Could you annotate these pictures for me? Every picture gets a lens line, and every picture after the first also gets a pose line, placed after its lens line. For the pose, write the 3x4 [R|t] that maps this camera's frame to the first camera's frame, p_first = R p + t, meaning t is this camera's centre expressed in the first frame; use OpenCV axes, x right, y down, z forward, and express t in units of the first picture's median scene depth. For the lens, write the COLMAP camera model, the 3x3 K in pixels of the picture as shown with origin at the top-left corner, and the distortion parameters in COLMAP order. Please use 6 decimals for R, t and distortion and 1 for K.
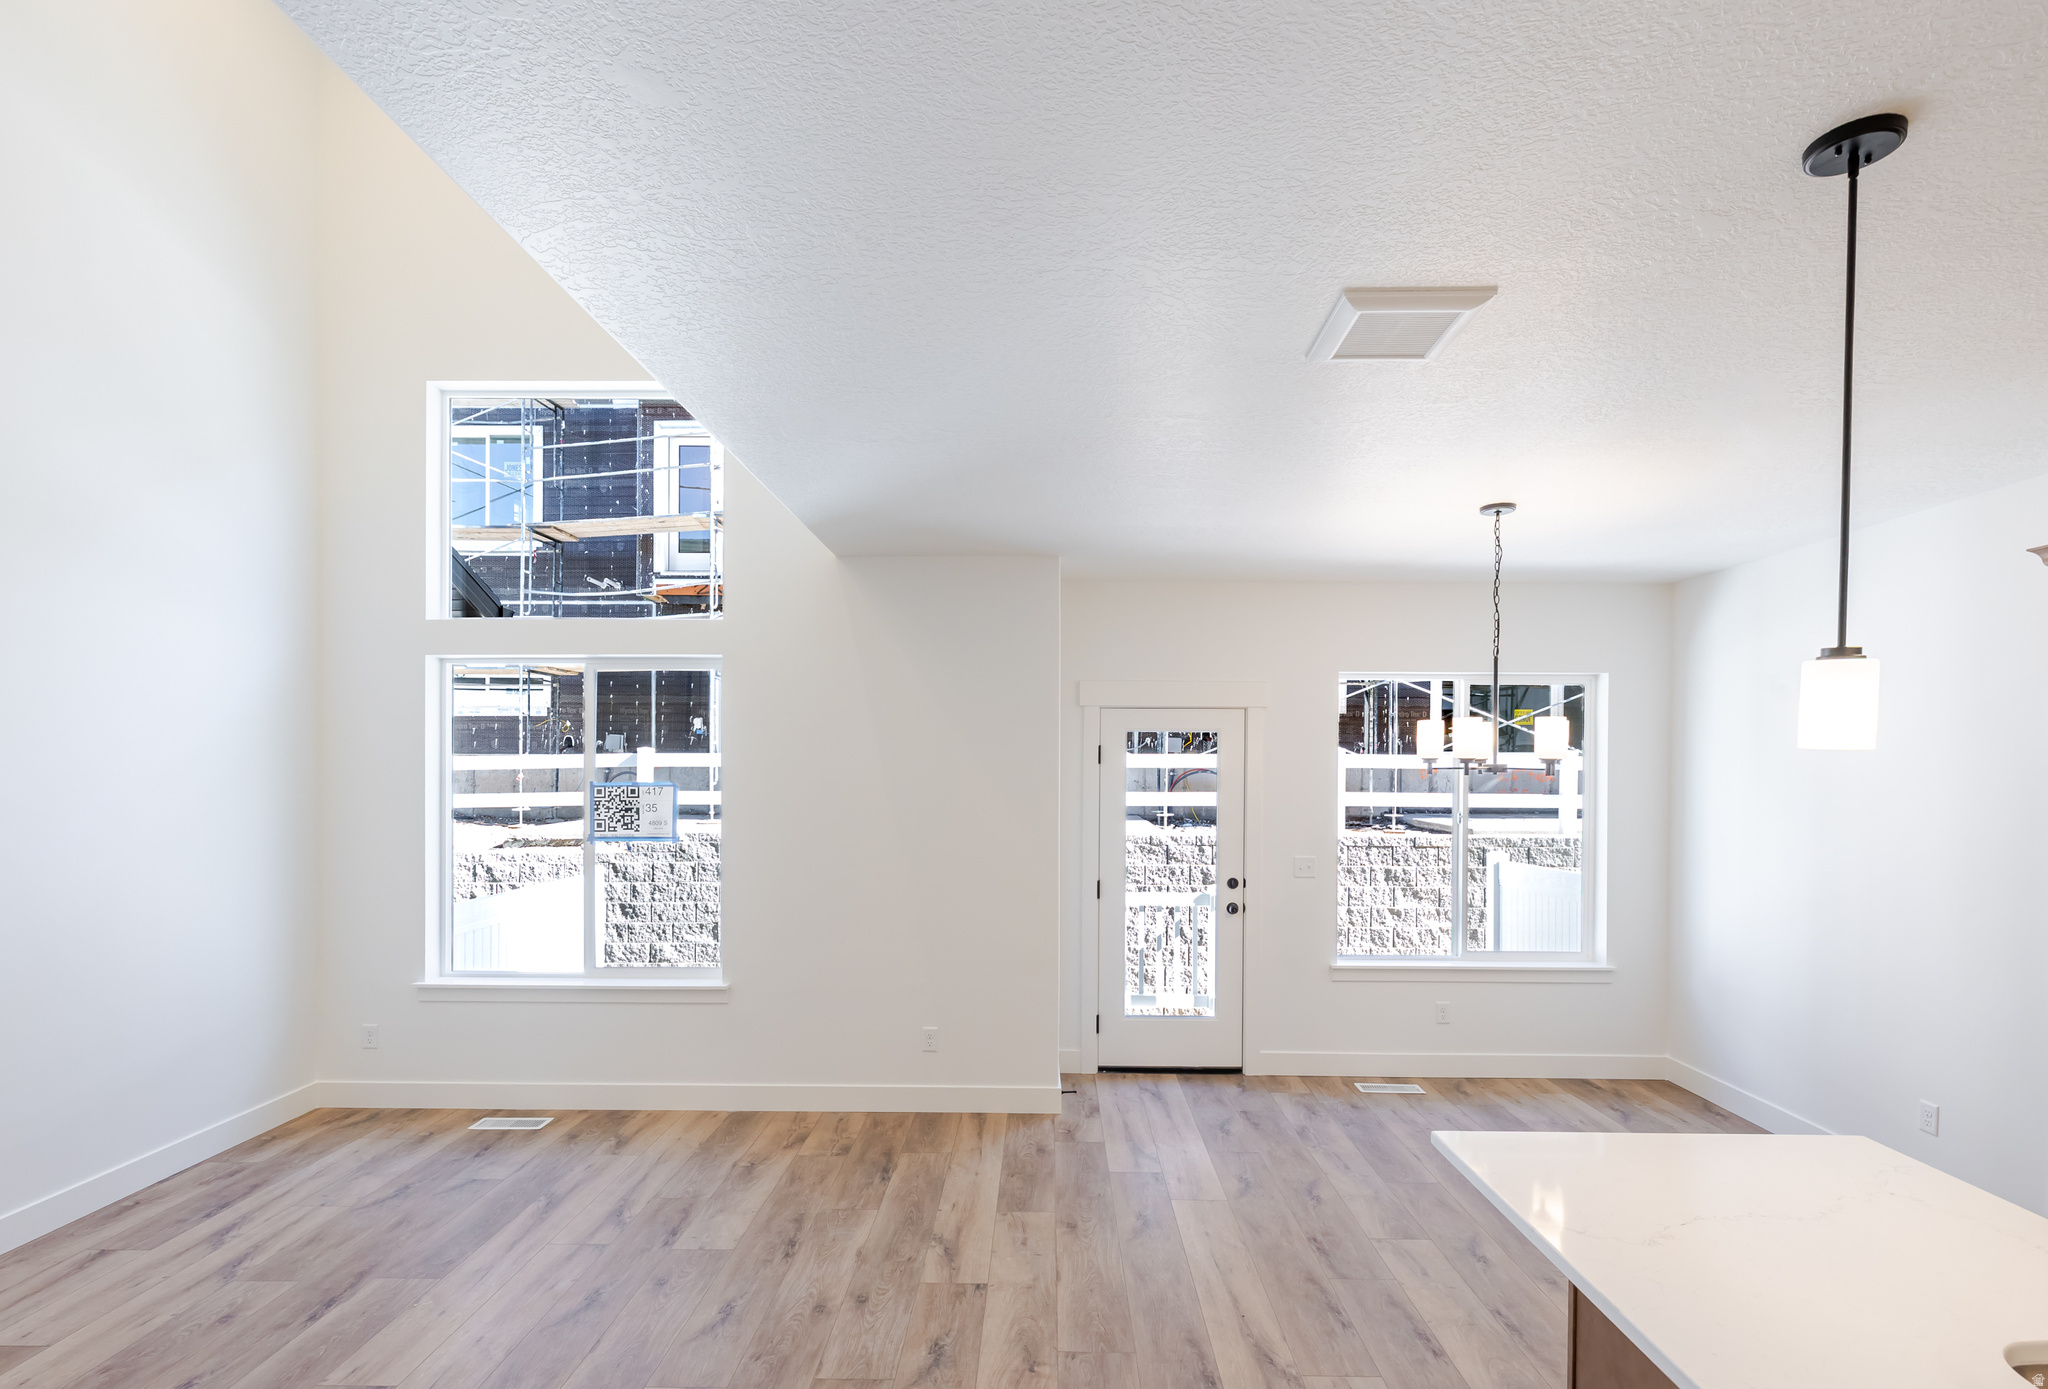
lens RADIAL K [[927.7, 0, 1028.8], [0, 927.7, 776.9], [0, 0, 1]] dist [0.000171, 0.000011]
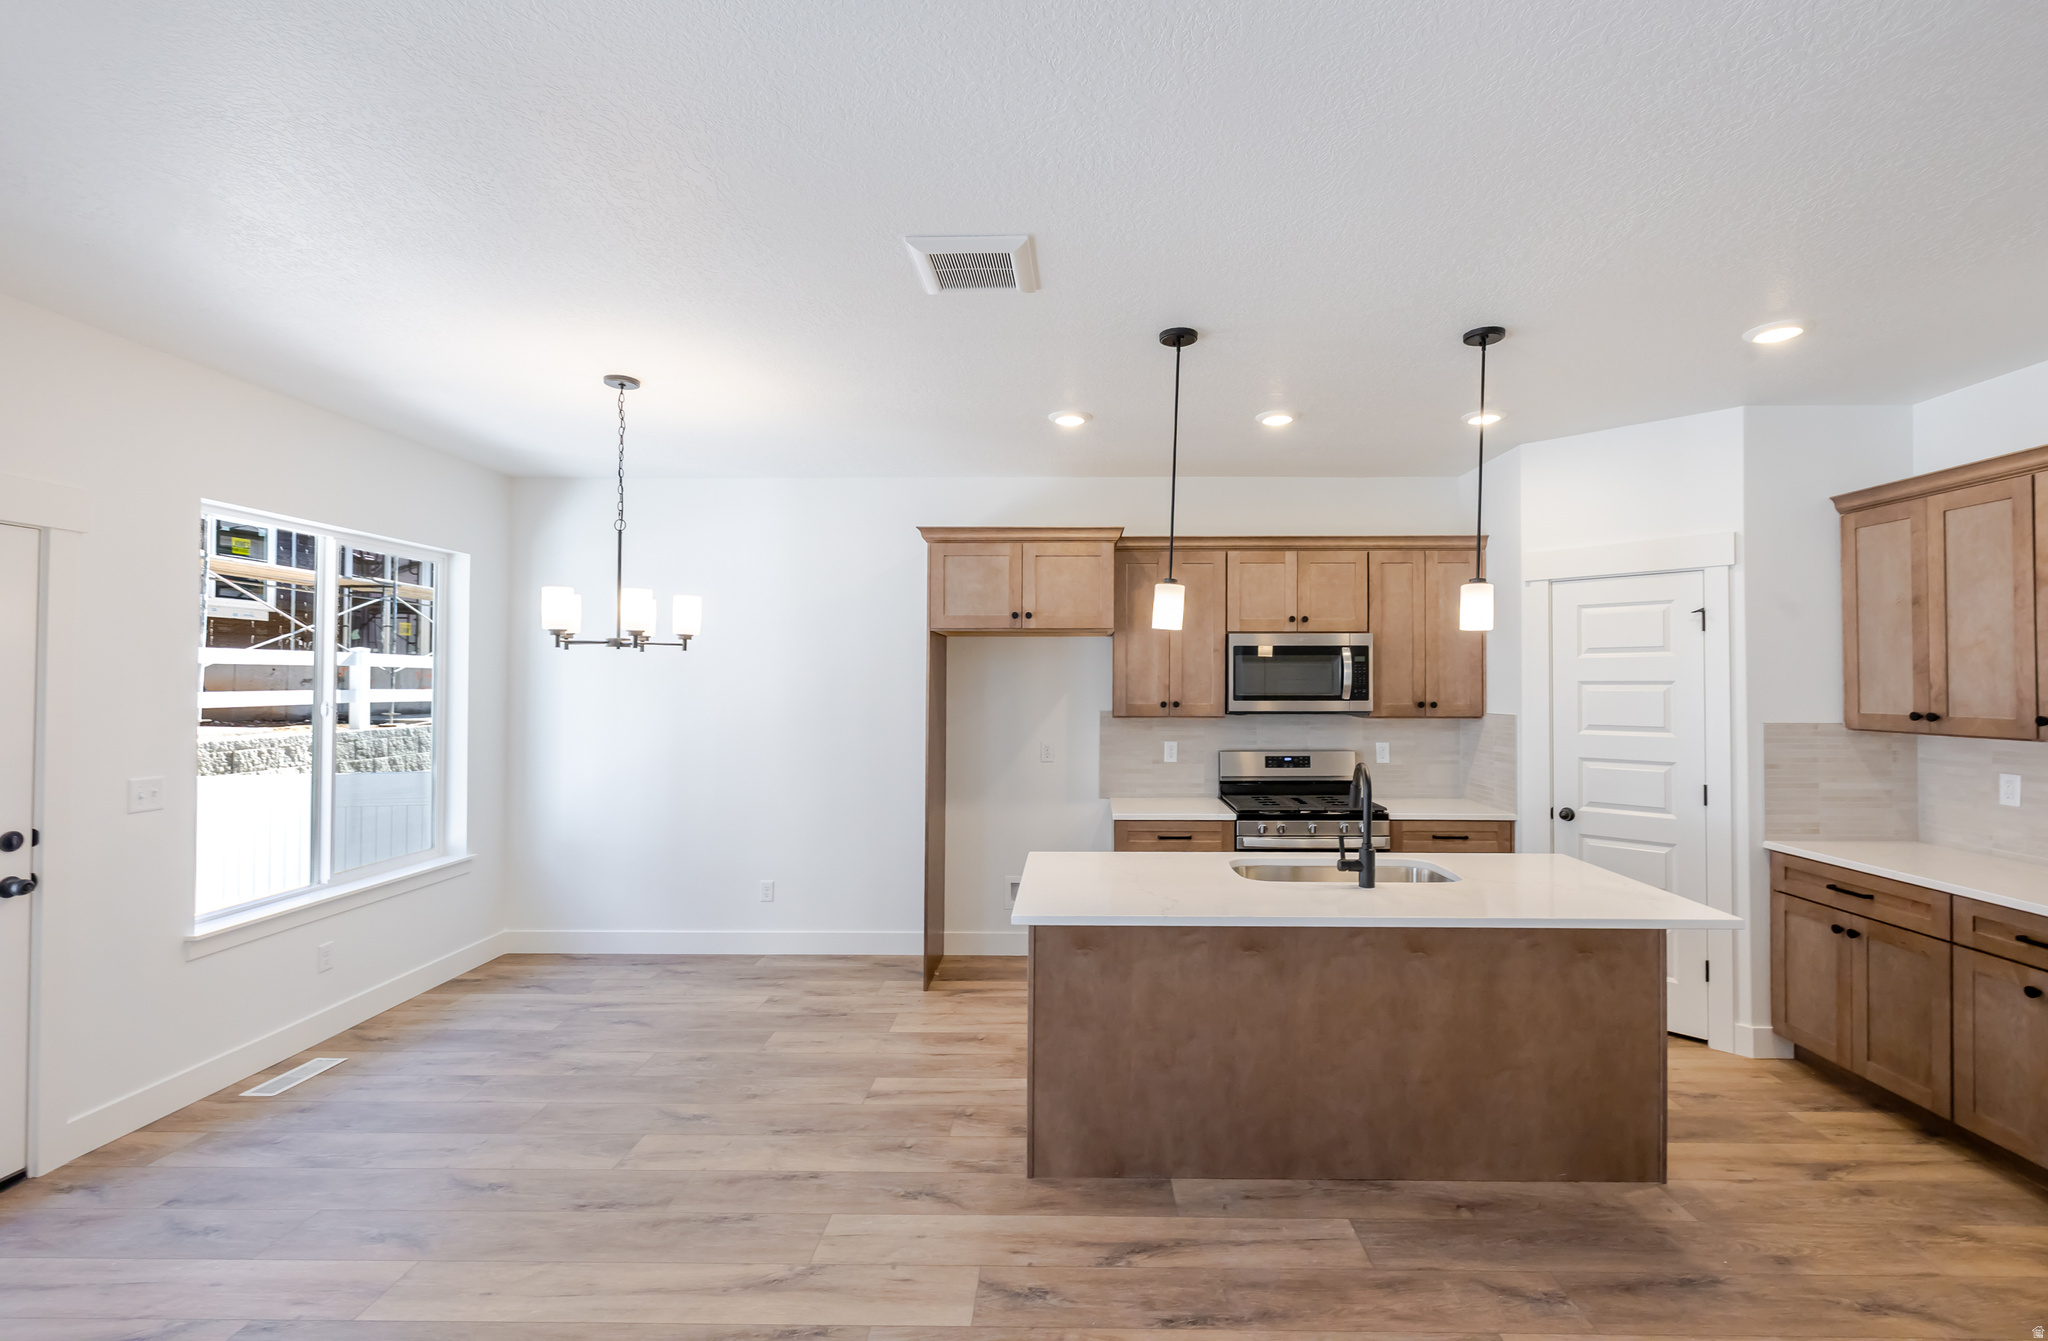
lens RADIAL K [[900.5, 0, 1070.4], [0, 900.5, 667.7], [0, 0, 1]] dist [0.001649, -0.000127]
pose [[-0.008014, 0.008332, 0.999933, -0.372142], [0.009153, 0.999924, -0.008258, 0.024120], [-0.999926, 0.009086, -0.008090, 0.425082]]
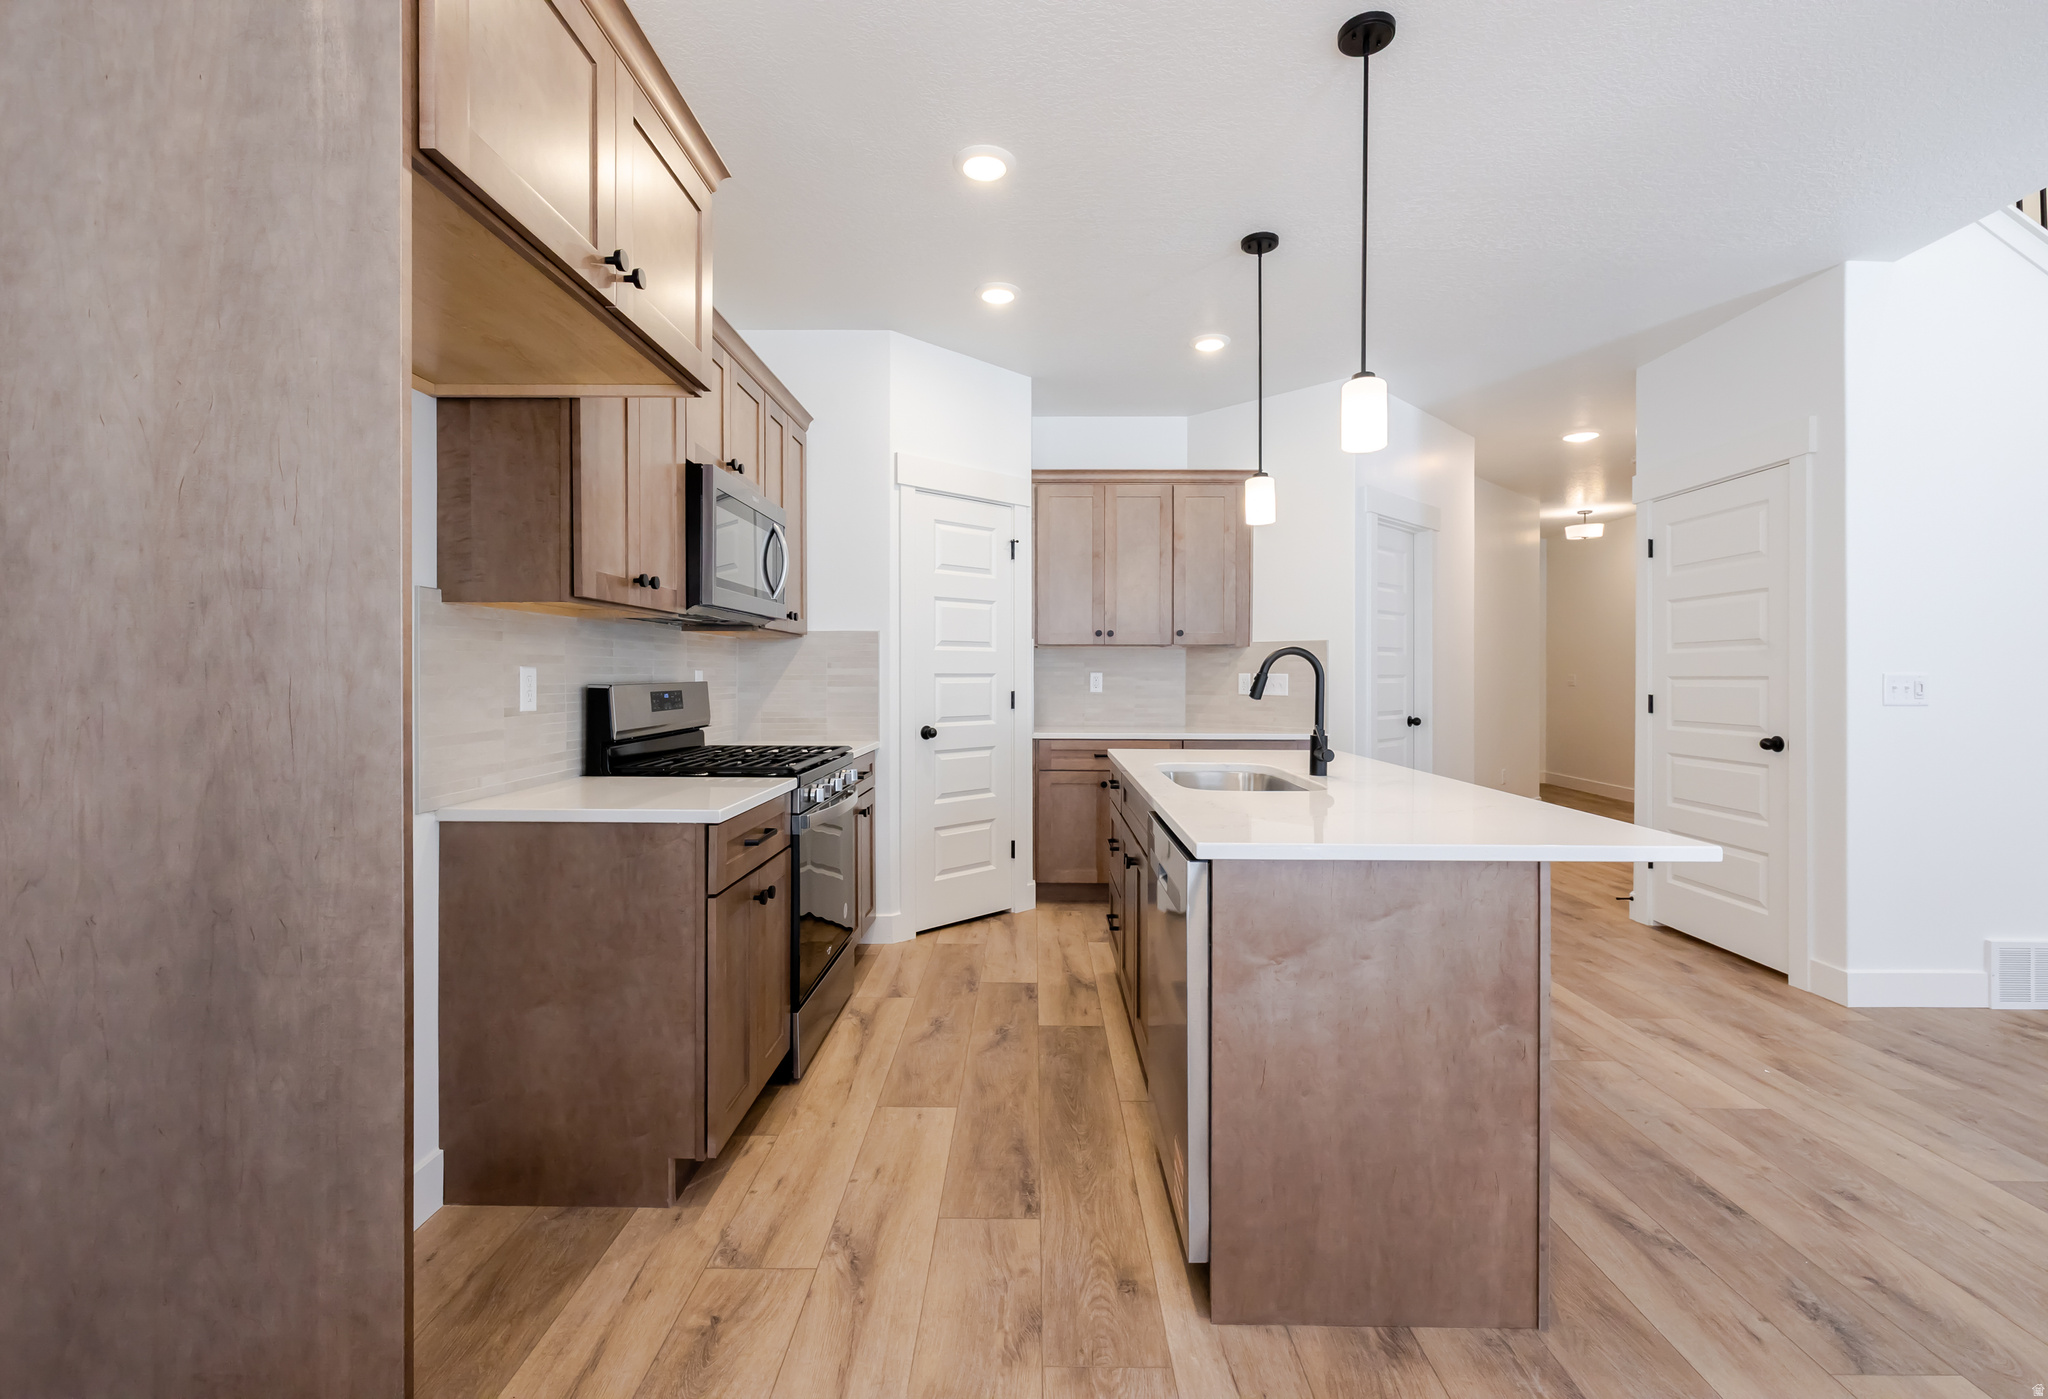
lens RADIAL K [[897.7, 0, 1022.6], [0, 897.7, 681.8], [0, 0, 1]] dist [0.000947, -0.000037]
pose [[-0.999946, -0.008018, -0.006556, 0.483303], [-0.008136, 0.999802, 0.018166, 0.106085], [0.006409, 0.018218, -0.999813, 0.815517]]
